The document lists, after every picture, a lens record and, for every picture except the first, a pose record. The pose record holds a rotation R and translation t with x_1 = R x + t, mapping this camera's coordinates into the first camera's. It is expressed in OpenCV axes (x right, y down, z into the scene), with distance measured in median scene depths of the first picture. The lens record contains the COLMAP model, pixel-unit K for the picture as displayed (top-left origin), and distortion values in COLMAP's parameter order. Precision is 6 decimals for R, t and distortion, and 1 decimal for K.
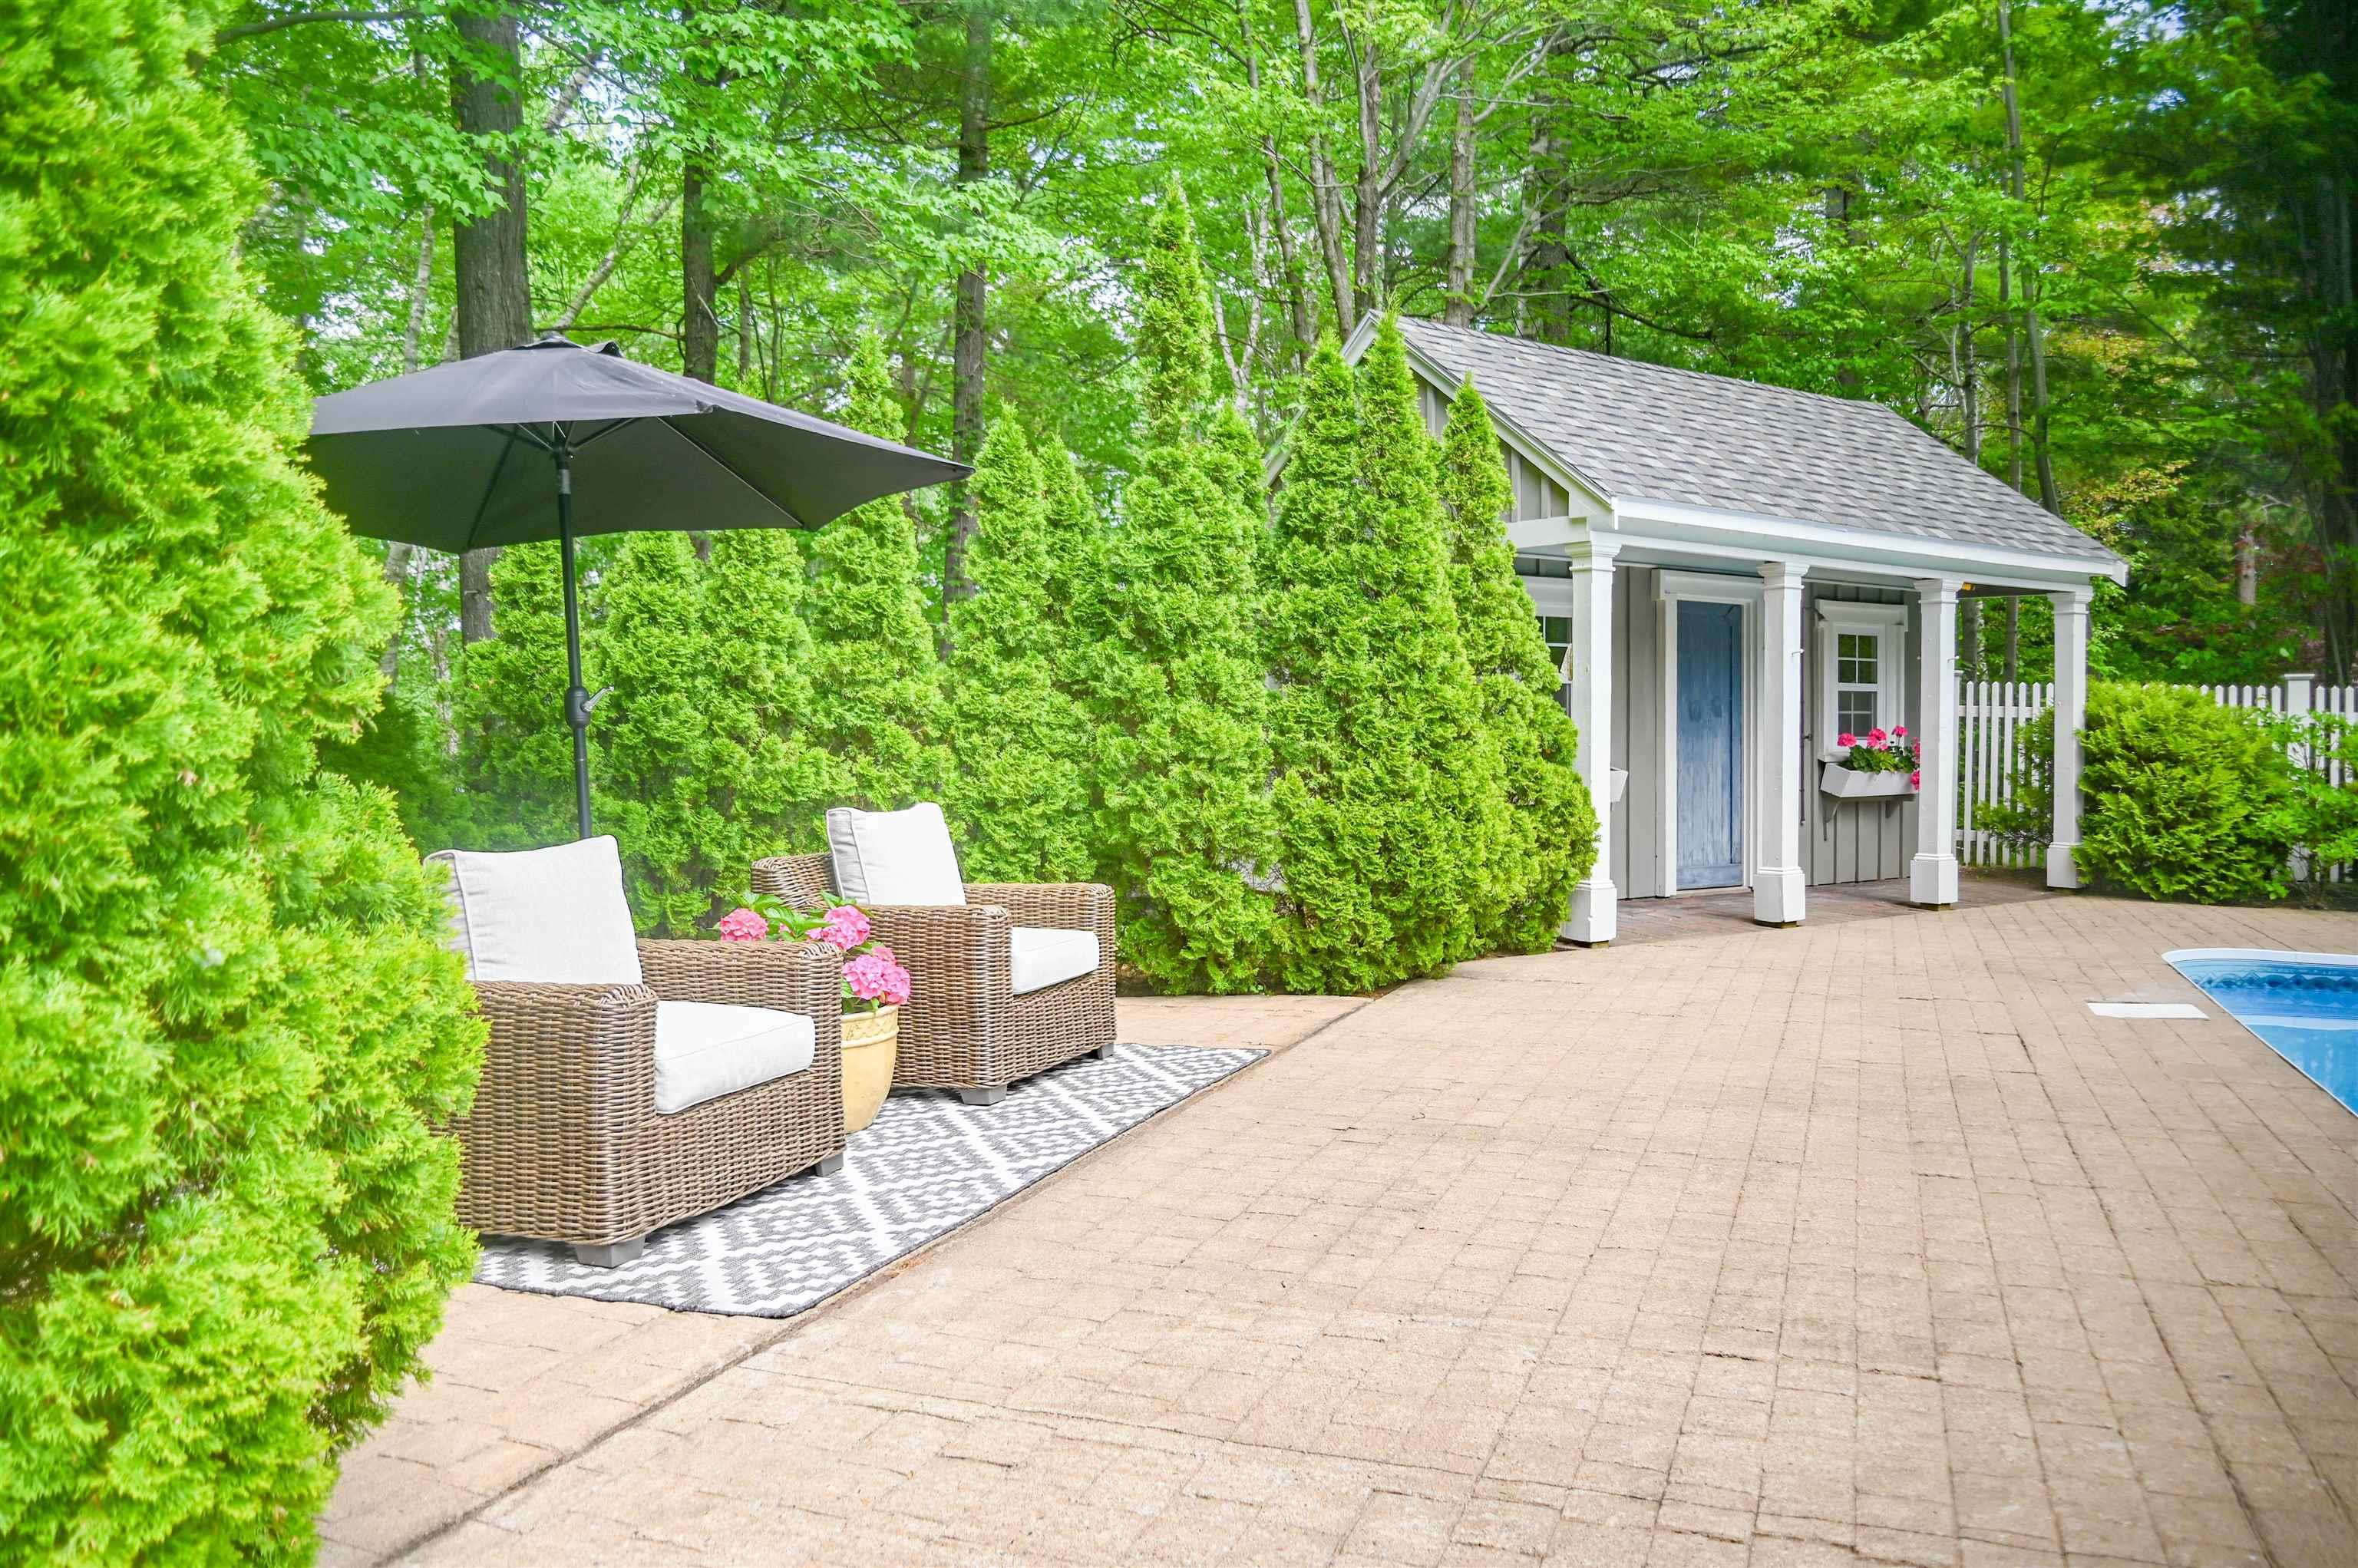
lens RADIAL K [[1488.5, 0, 1180.3], [0, 1488.5, 717.0], [0, 0, 1]] dist [-0.027445, 0.000108]
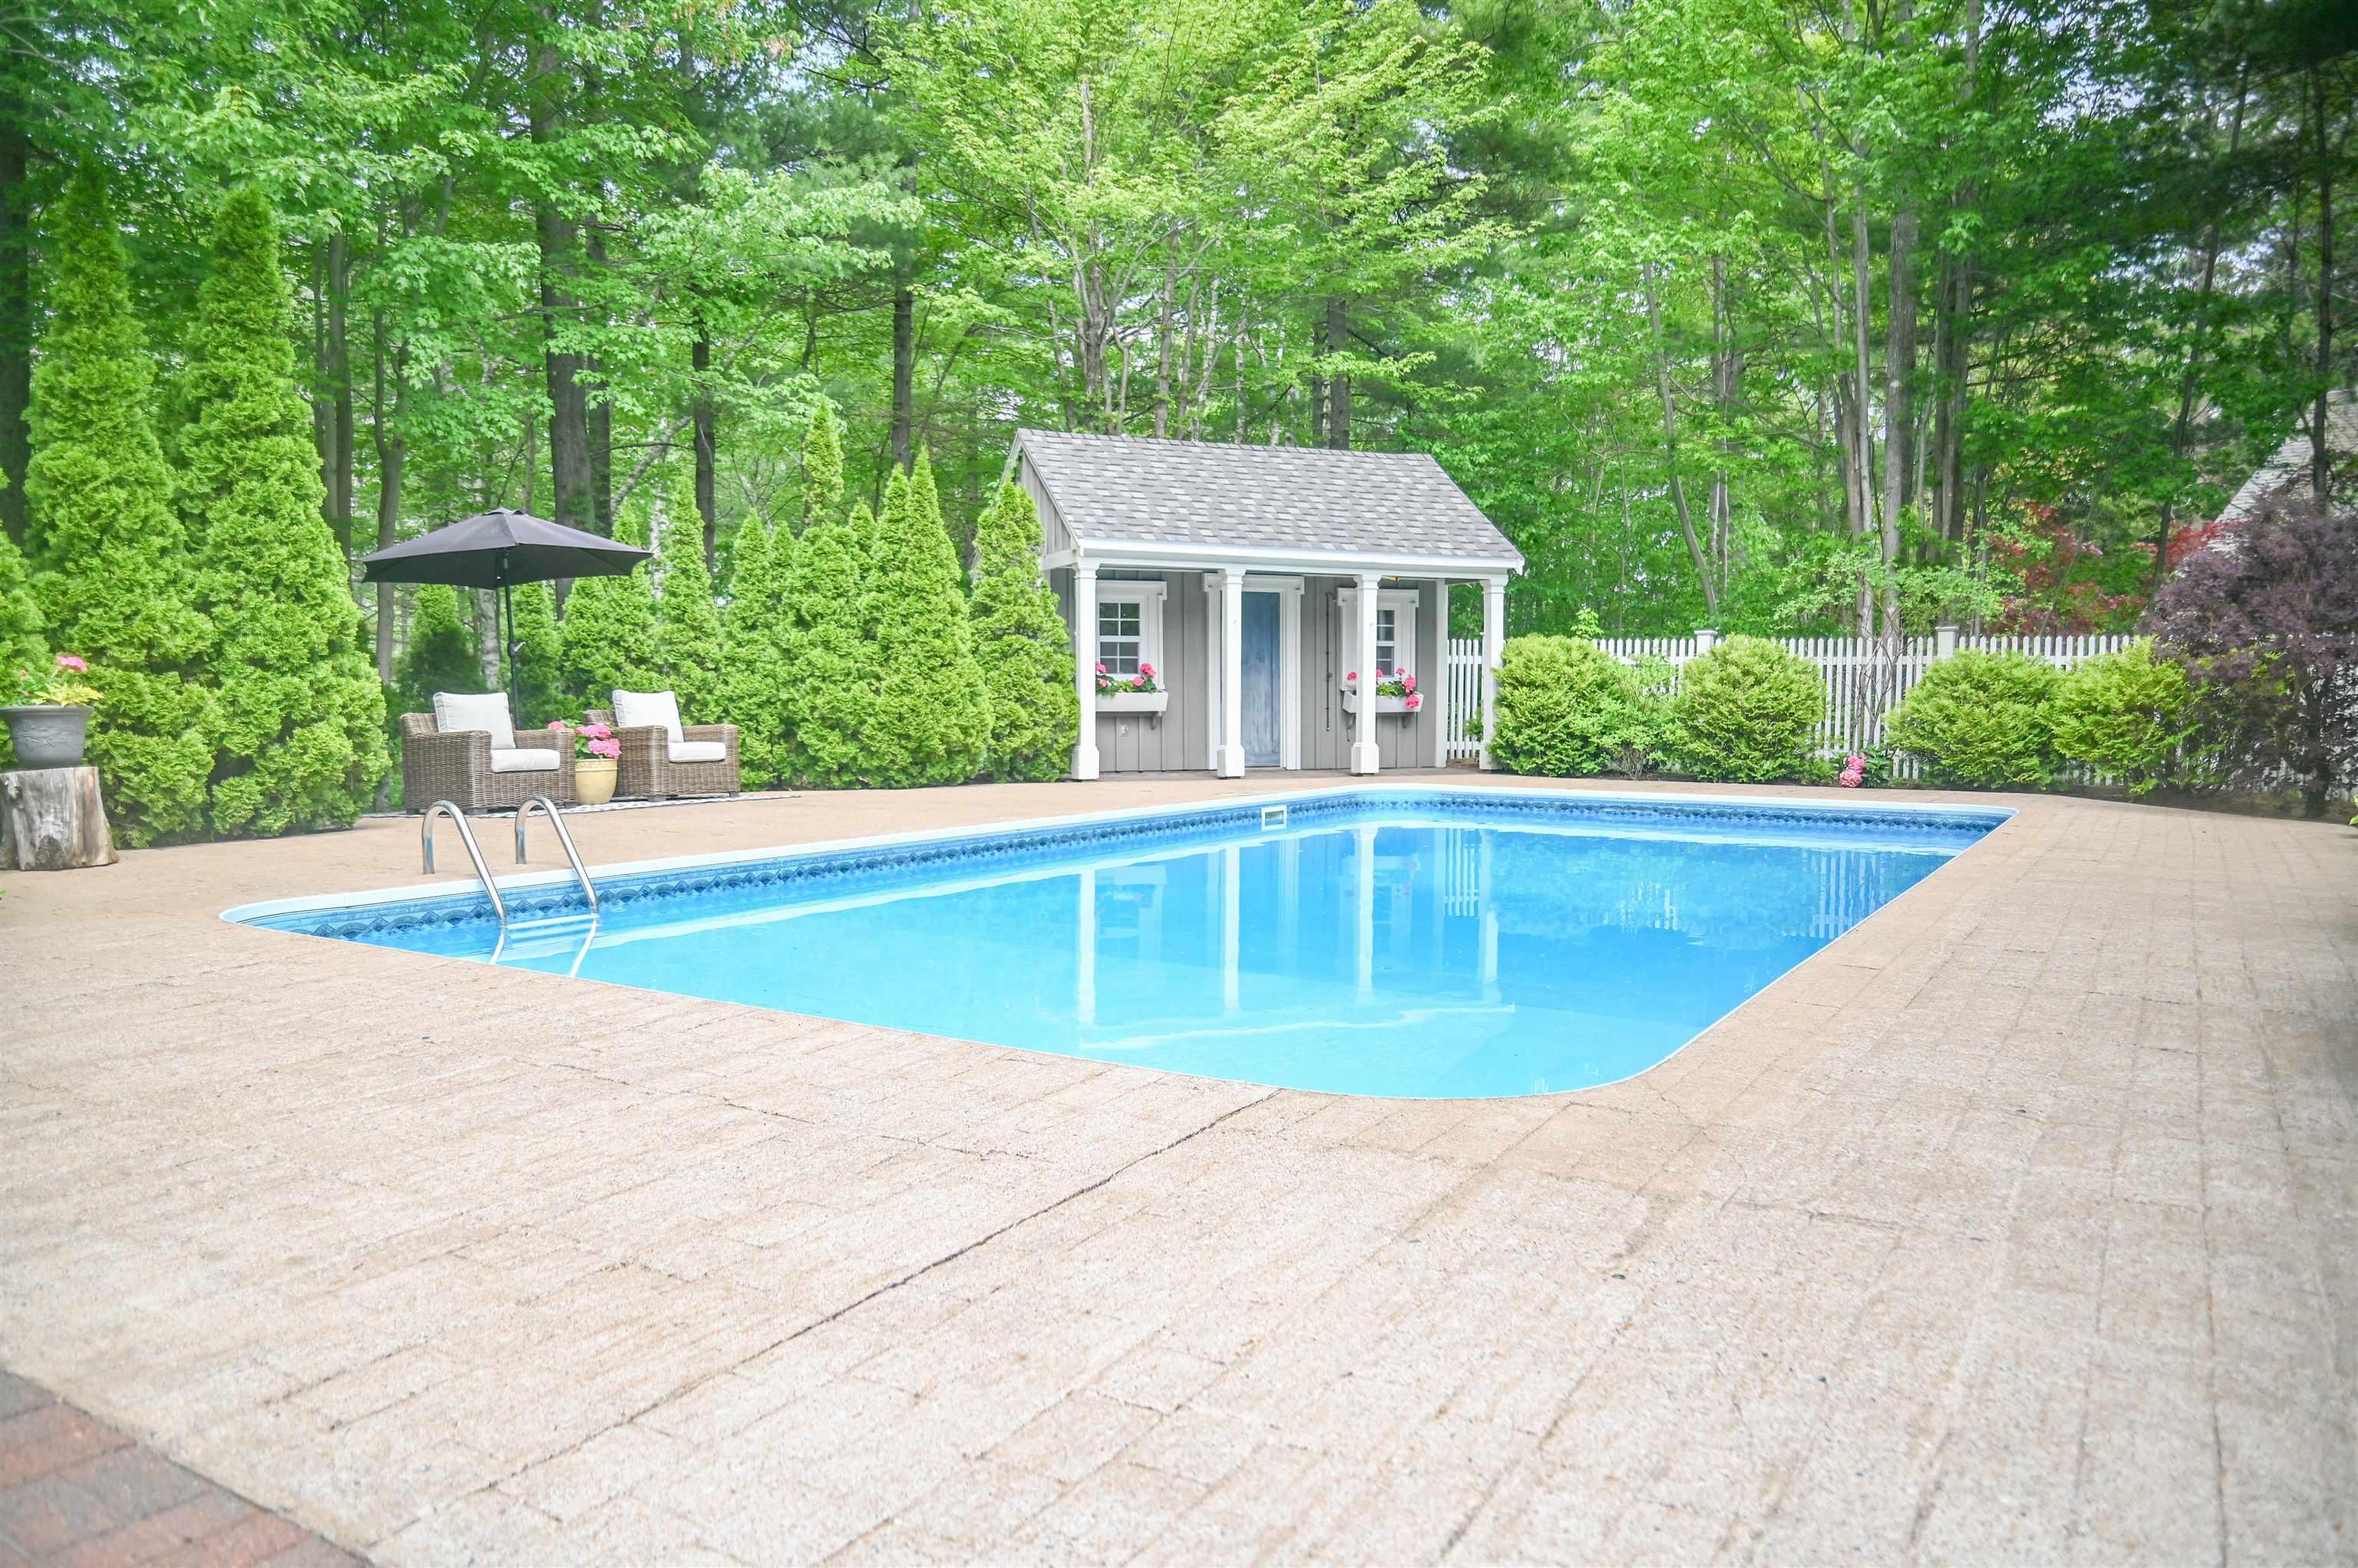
lens RADIAL K [[1558.3, 0, 1179.0], [0, 1558.3, 784.0], [0, 0, 1]] dist [-0.025419, -0.000363]
pose [[0.974634, 0.004407, -0.223762, 1.012719], [0.006036, 0.998925, 0.045967, 0.083073], [0.223724, -0.046152, 0.973559, -1.059813]]
